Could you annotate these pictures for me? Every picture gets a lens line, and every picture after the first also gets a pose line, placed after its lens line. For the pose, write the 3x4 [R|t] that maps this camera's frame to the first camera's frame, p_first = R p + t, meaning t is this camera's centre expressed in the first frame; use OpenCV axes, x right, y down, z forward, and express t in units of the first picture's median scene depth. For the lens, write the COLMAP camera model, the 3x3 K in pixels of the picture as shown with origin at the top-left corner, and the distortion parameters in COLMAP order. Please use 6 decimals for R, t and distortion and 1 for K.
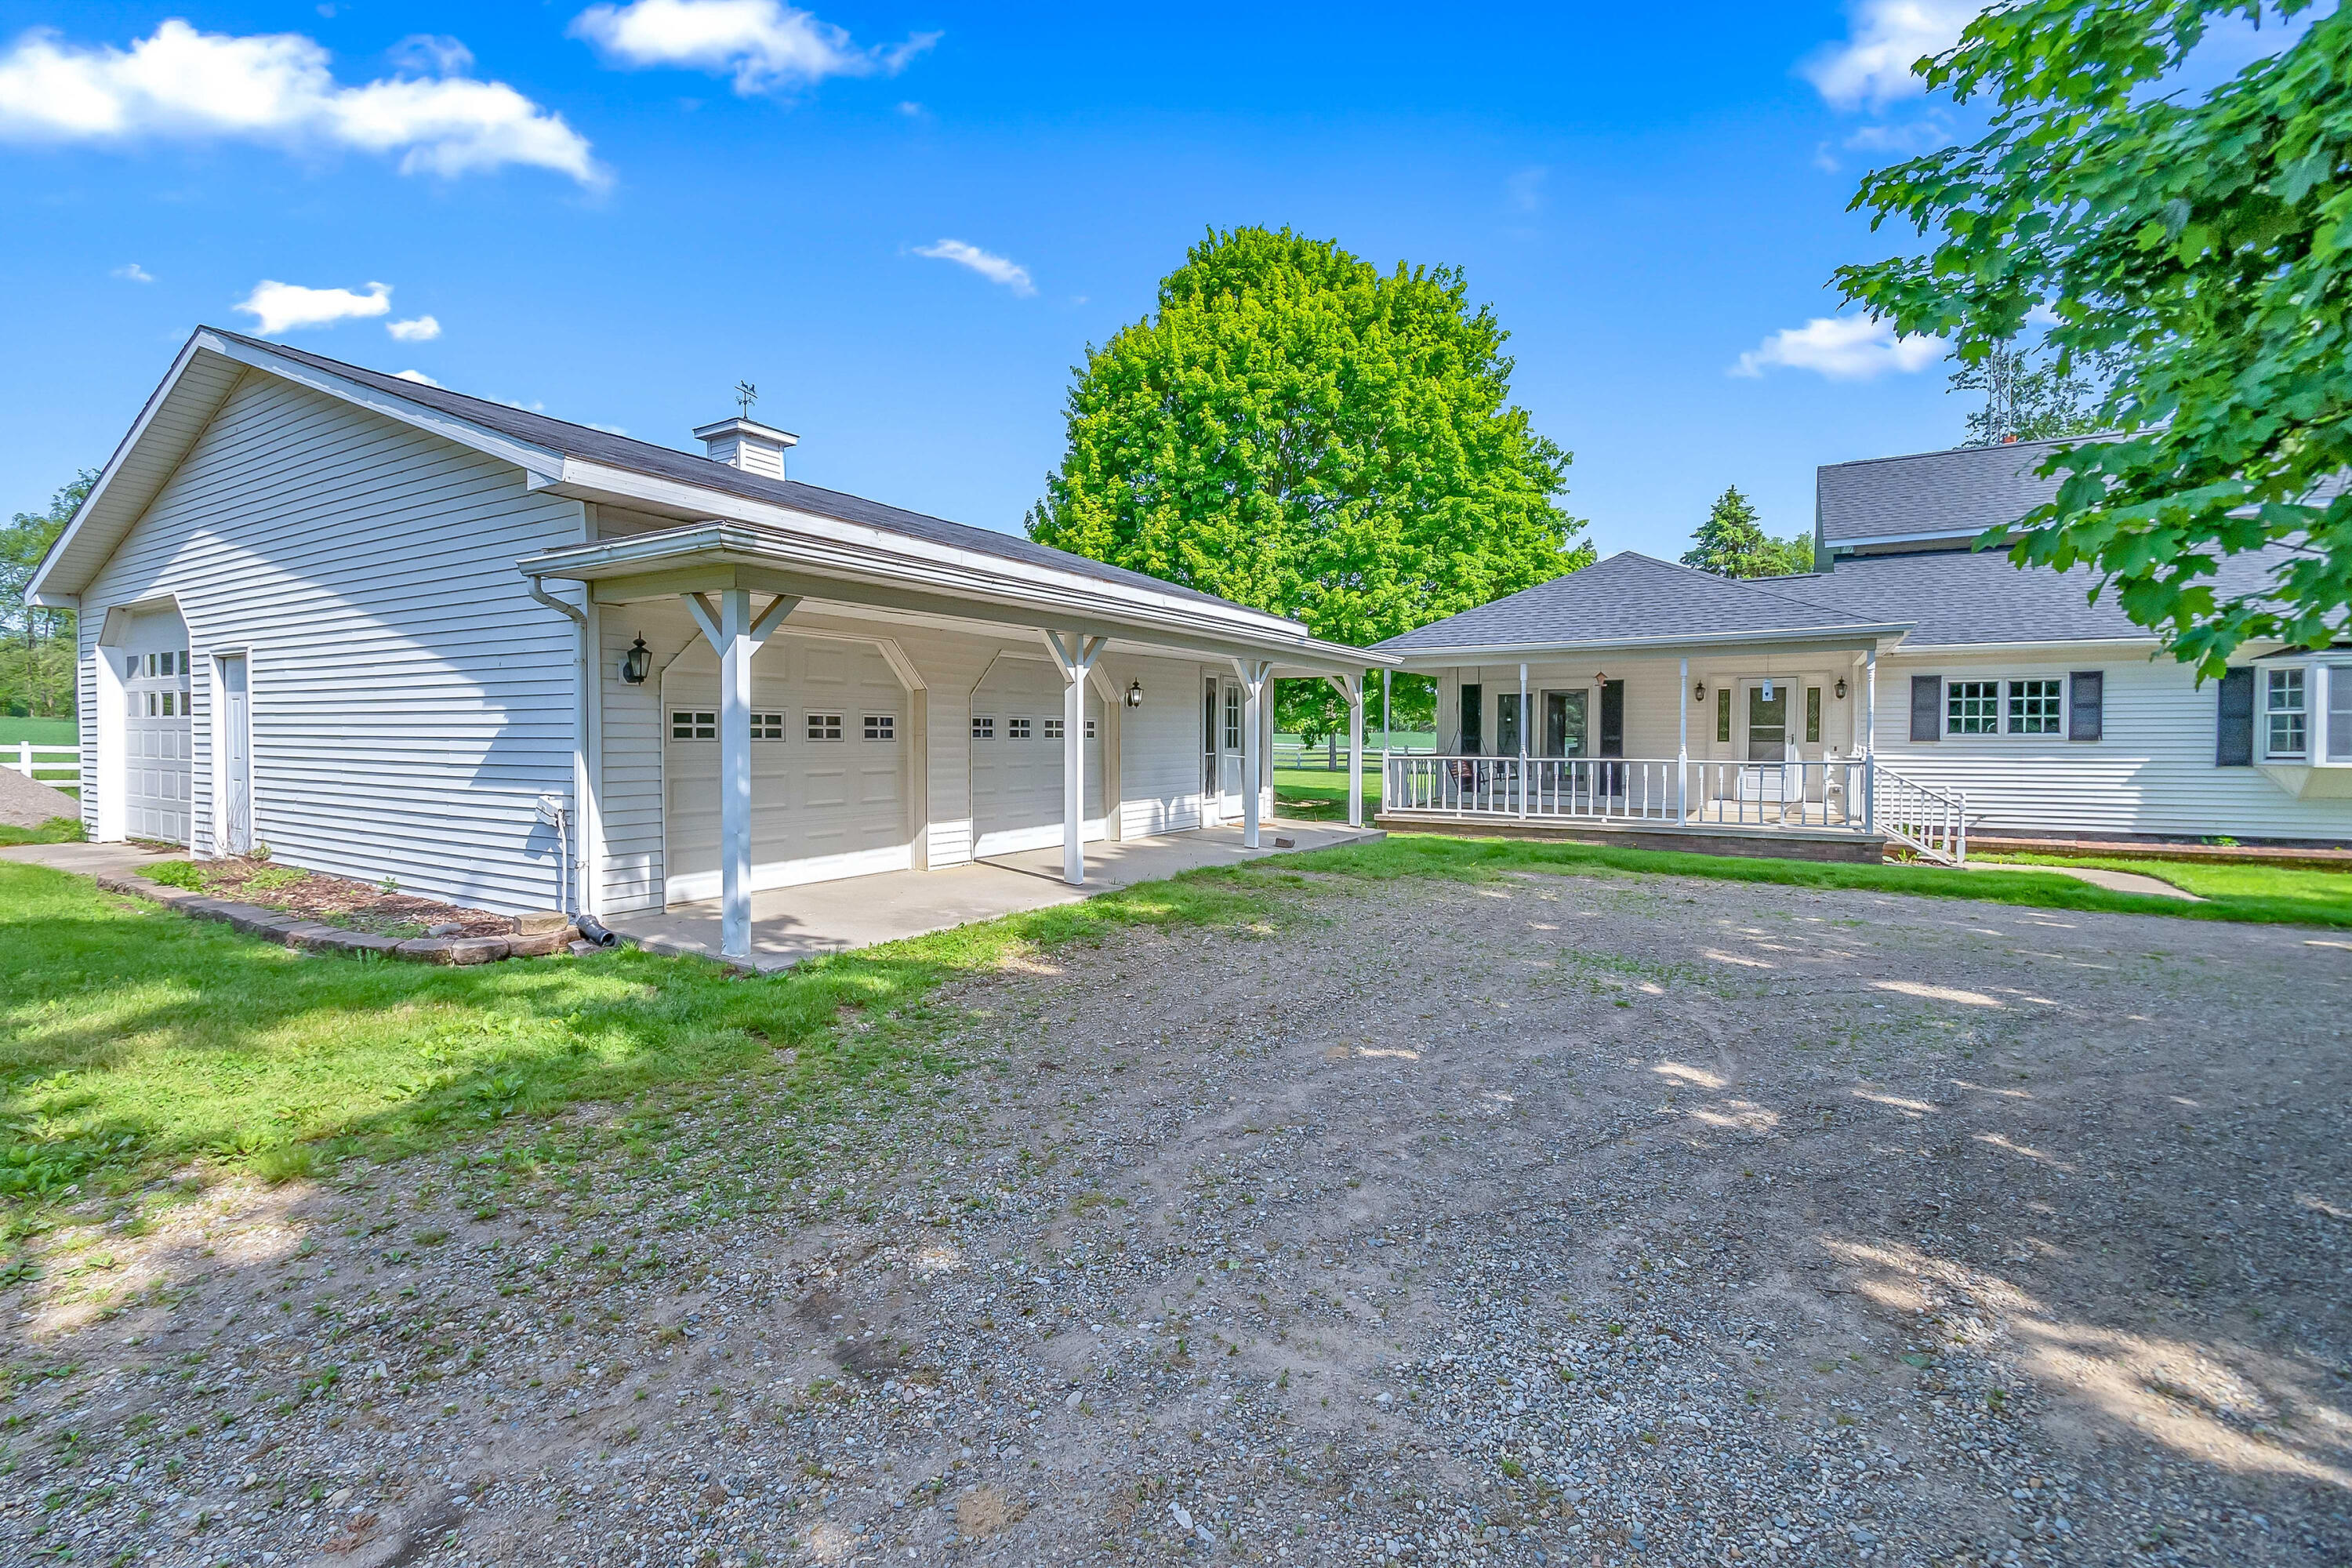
lens RADIAL K [[1011.3, 0, 1173.2], [0, 1011.3, 769.9], [0, 0, 1]] dist [0.002831, 0.000346]
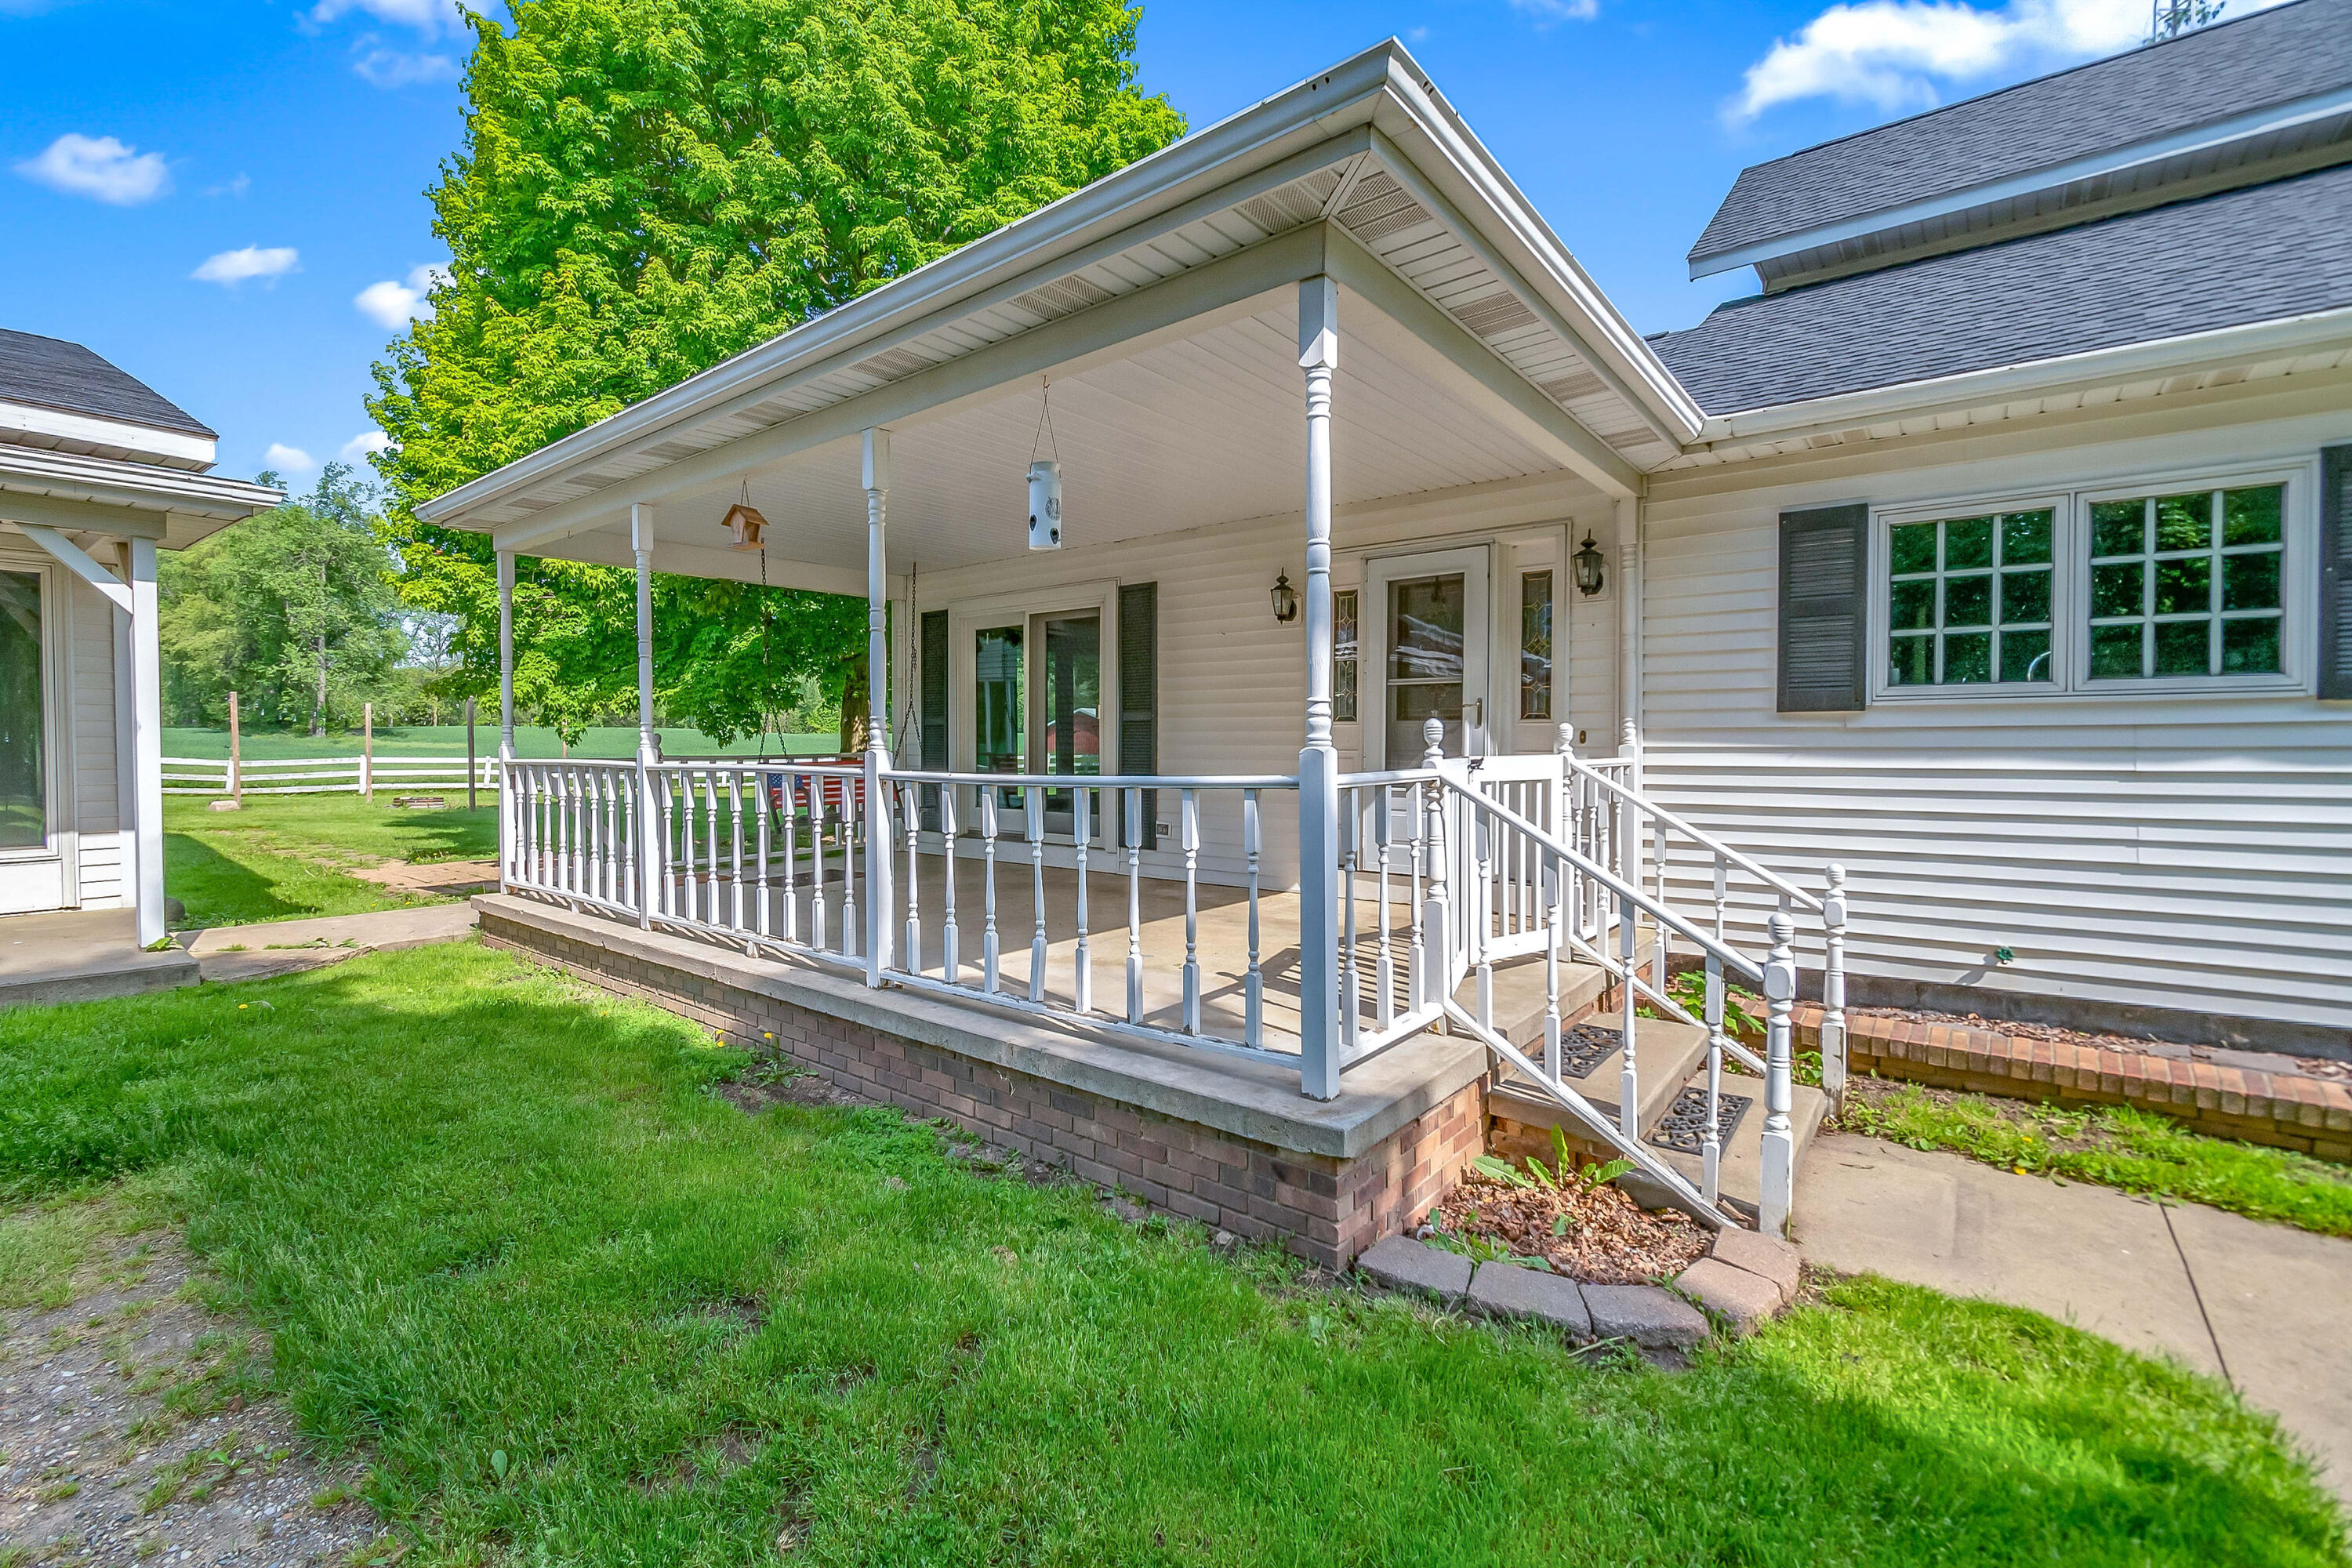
lens RADIAL K [[1011.3, 0, 1191.1], [0, 1011.3, 782.6], [0, 0, 1]] dist [0.002831, 0.000346]
pose [[0.994228, 0.002342, -0.107266, 0.483998], [-0.002452, 0.999997, -0.000890, -0.004134], [0.107264, 0.001148, 0.994230, 0.551033]]
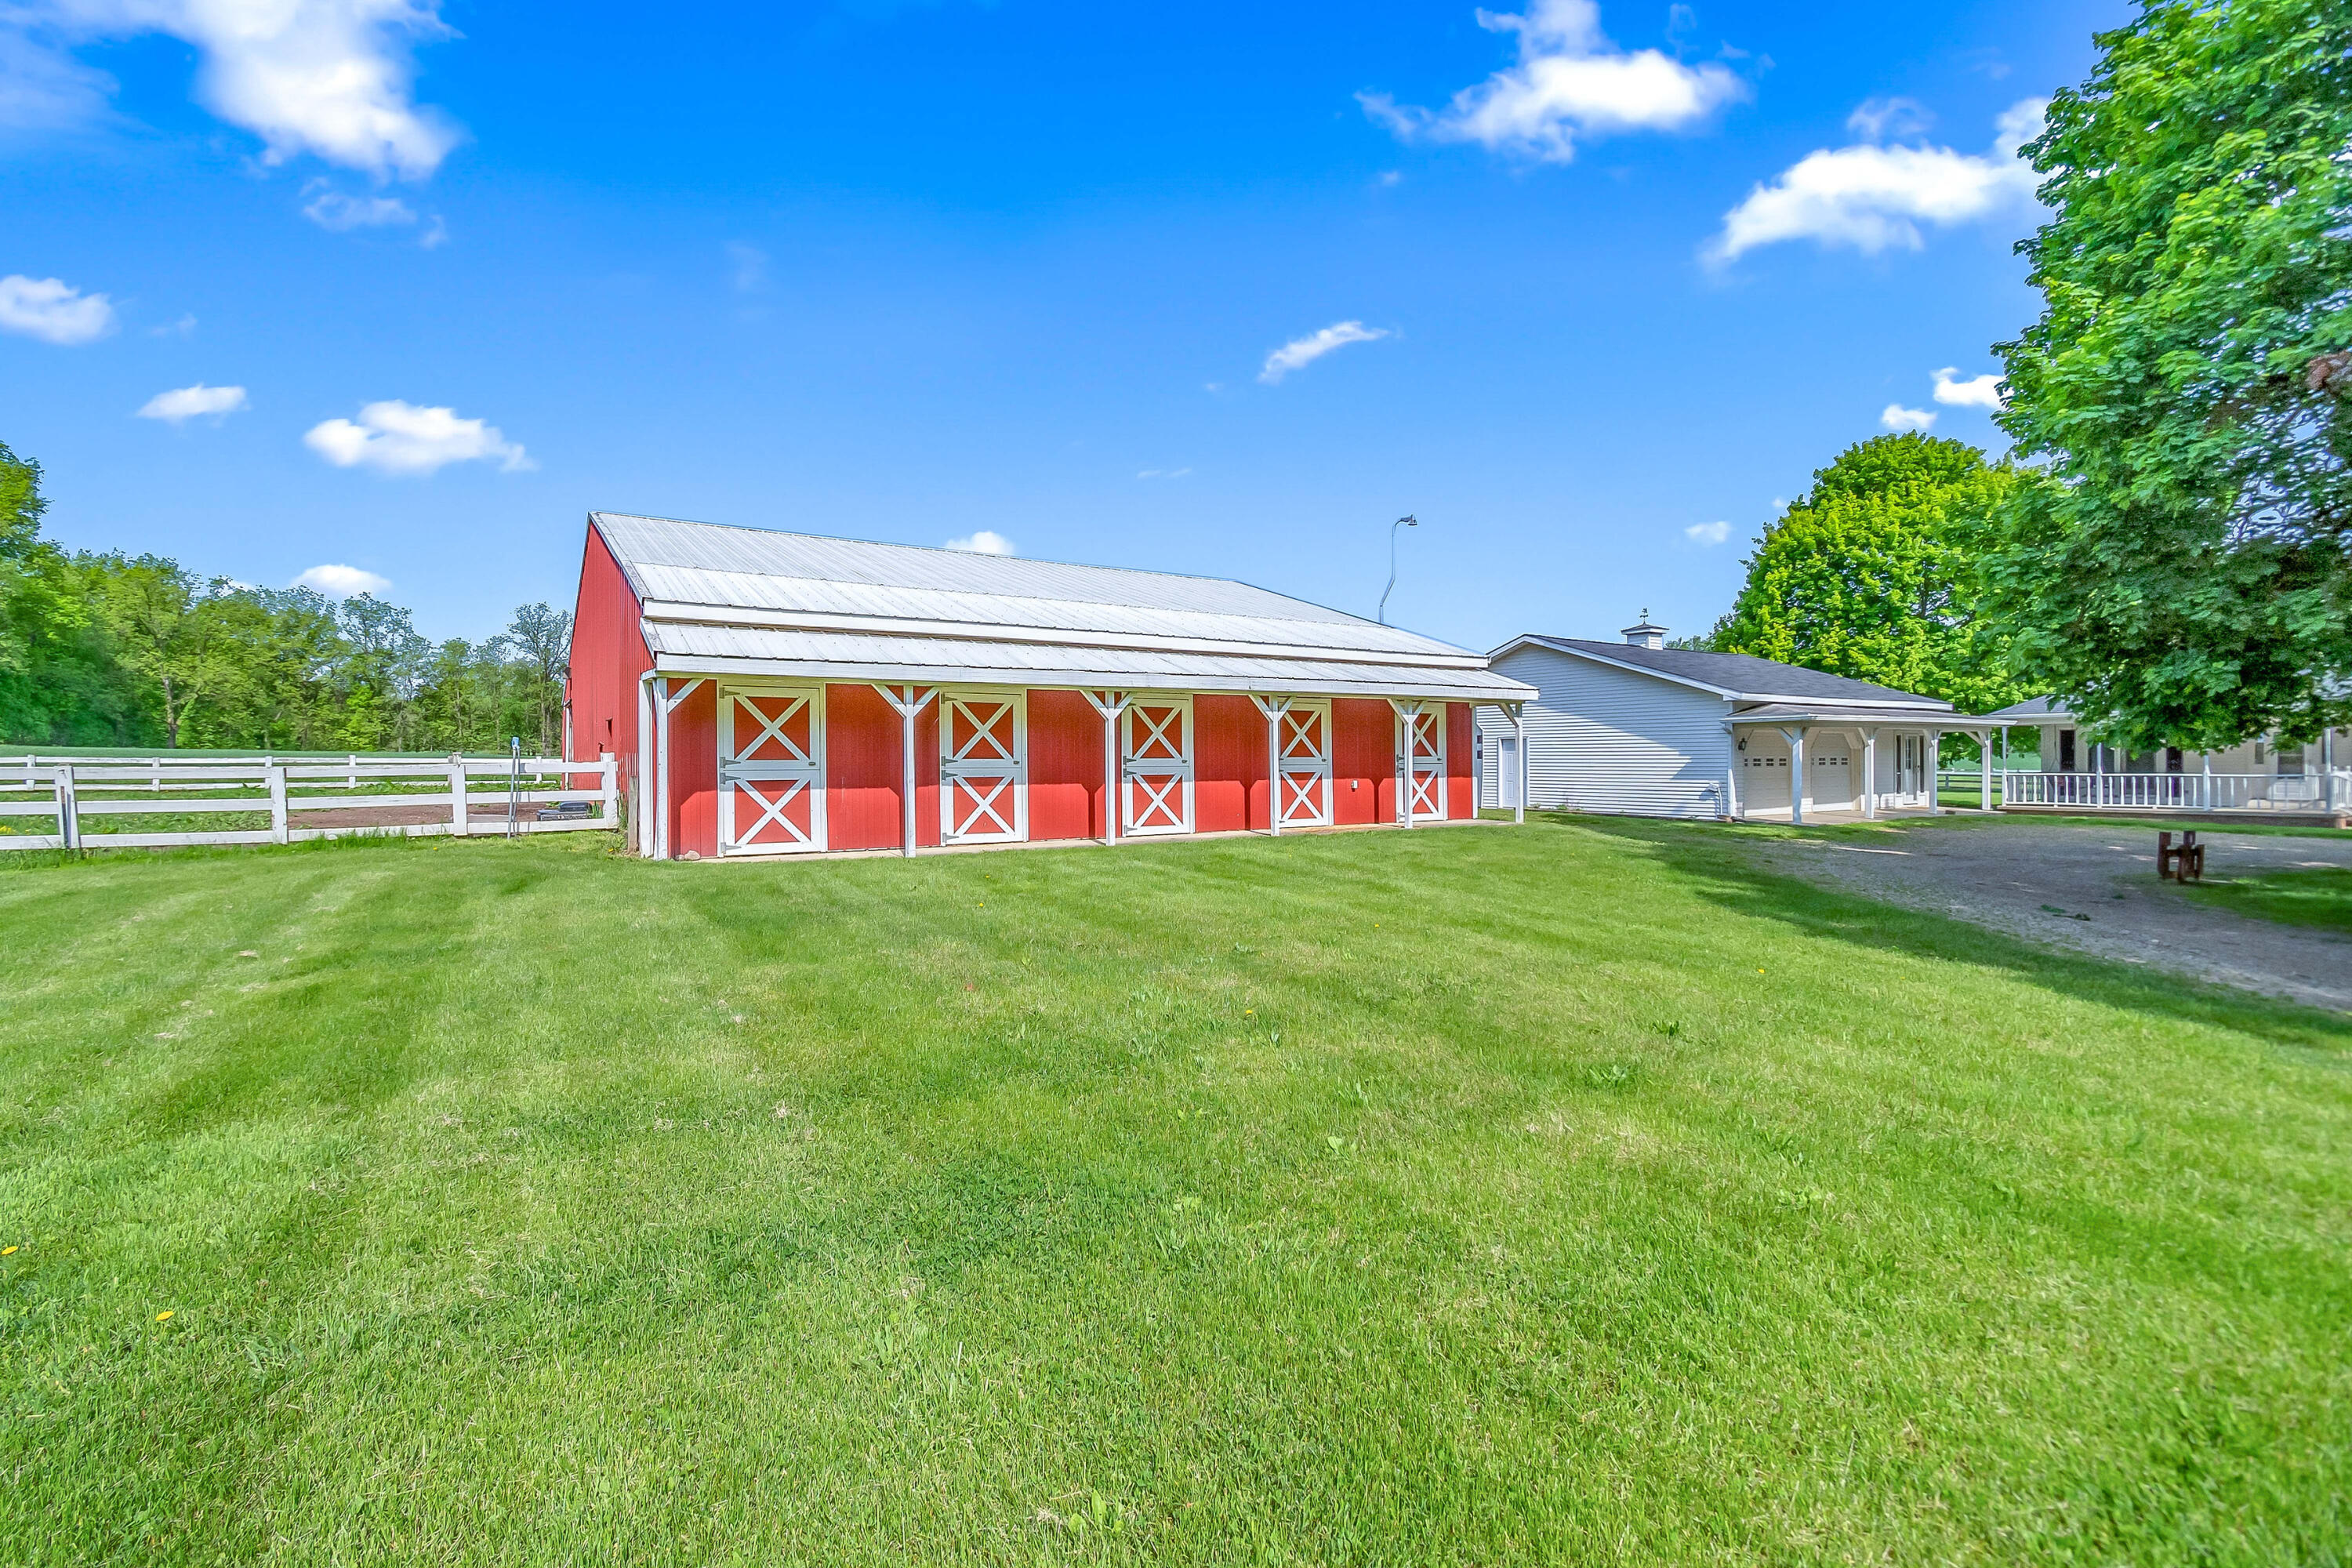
lens RADIAL K [[1011.3, 0, 1160.5], [0, 1011.3, 765.0], [0, 0, 1]] dist [0.002831, 0.000346]
pose [[0.901294, -0.005226, -0.433177, -0.336913], [-0.003070, 0.999825, -0.018450, 0.008743], [0.433198, 0.017959, 0.901120, -1.181252]]
